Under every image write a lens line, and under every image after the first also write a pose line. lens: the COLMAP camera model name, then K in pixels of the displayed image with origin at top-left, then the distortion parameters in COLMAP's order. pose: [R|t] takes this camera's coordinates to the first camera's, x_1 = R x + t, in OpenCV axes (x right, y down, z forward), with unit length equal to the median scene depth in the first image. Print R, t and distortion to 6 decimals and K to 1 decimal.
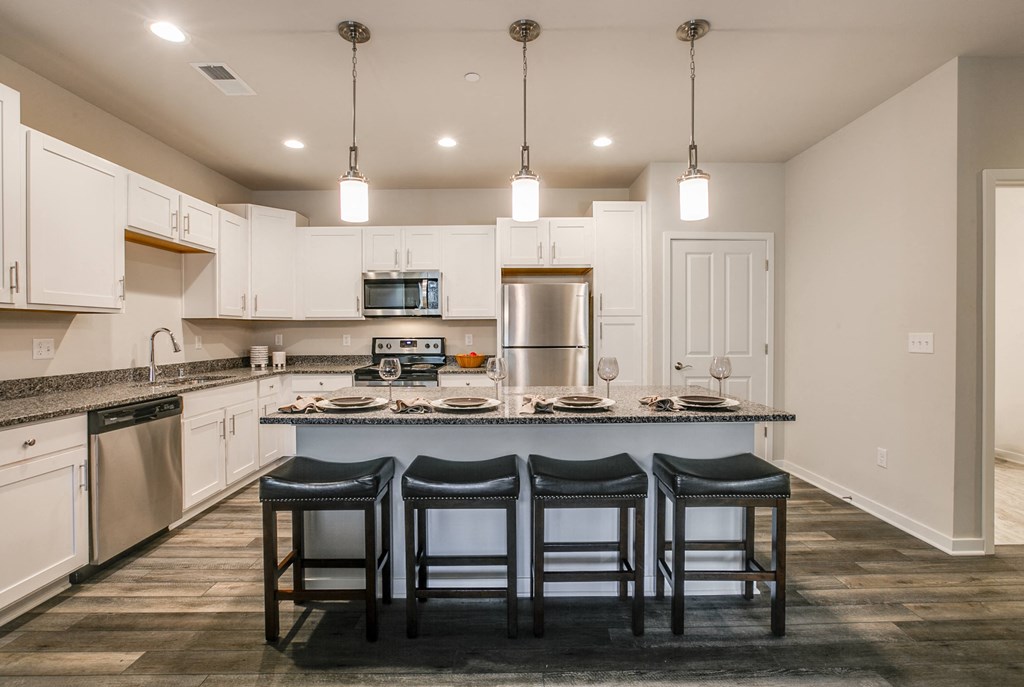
lens RADIAL K [[476.0, 0, 502.0], [0, 476.0, 336.8], [0, 0, 1]] dist [-0.001869, -0.000162]
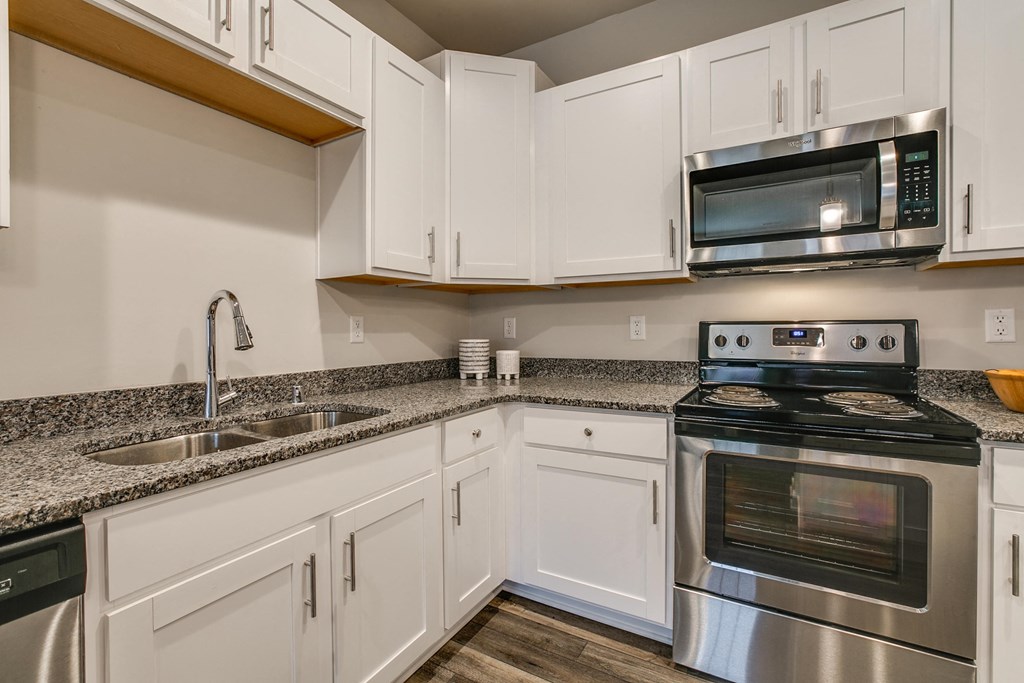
lens RADIAL K [[476.0, 0, 502.0], [0, 476.0, 334.8], [0, 0, 1]] dist [-0.001869, -0.000162]
pose [[0.865508, 0.003309, -0.500885, -0.225455], [-0.001860, 0.999993, 0.003392, 0.013546], [0.500892, -0.002004, 0.865507, 0.573967]]
